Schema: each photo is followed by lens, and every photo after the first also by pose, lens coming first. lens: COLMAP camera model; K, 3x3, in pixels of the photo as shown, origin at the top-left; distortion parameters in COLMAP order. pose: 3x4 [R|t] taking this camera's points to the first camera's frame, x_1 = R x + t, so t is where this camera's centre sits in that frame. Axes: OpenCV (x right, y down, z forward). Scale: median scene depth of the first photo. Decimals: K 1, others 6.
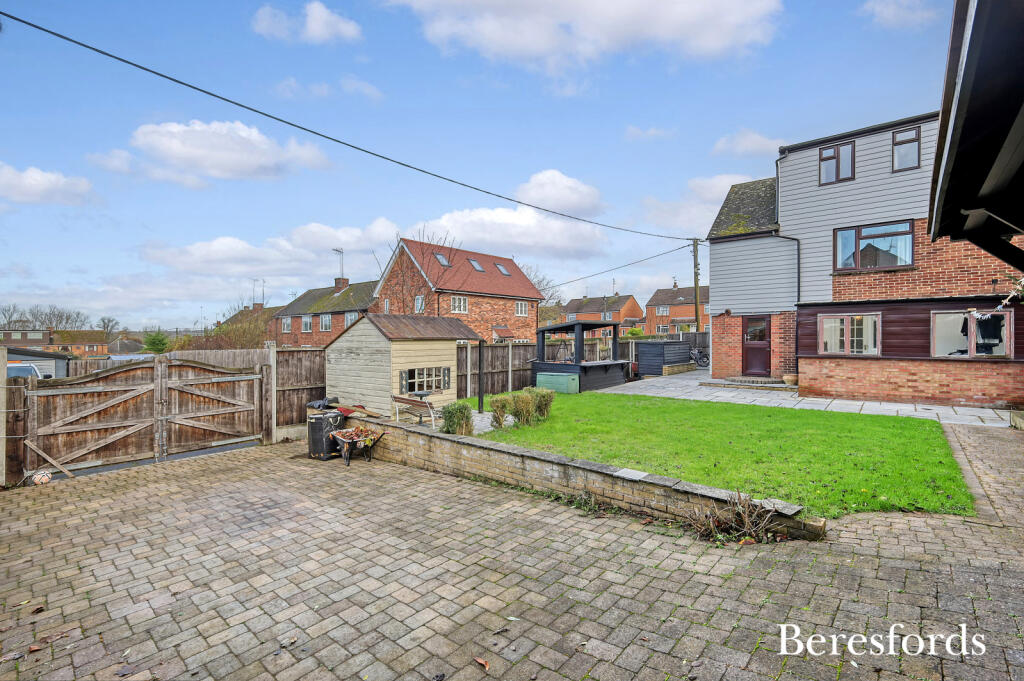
lens RADIAL K [[462.3, 0, 517.4], [0, 462.3, 337.0], [0, 0, 1]] dist [0.001484, 0.000111]
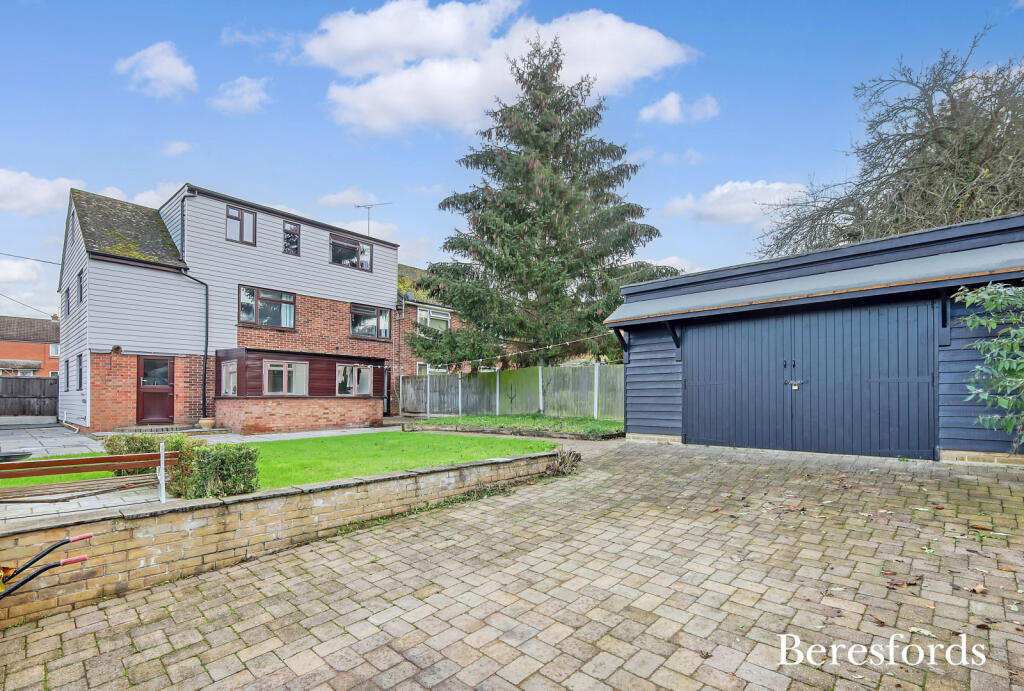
lens RADIAL K [[442.6, 0, 511.8], [0, 442.6, 396.4], [0, 0, 1]] dist [0.004002, 0.000294]
pose [[0.058873, 0.005259, 0.998252, -0.680651], [0.001579, 0.999984, -0.005361, 0.083251], [-0.998264, 0.001892, 0.058864, 0.599442]]
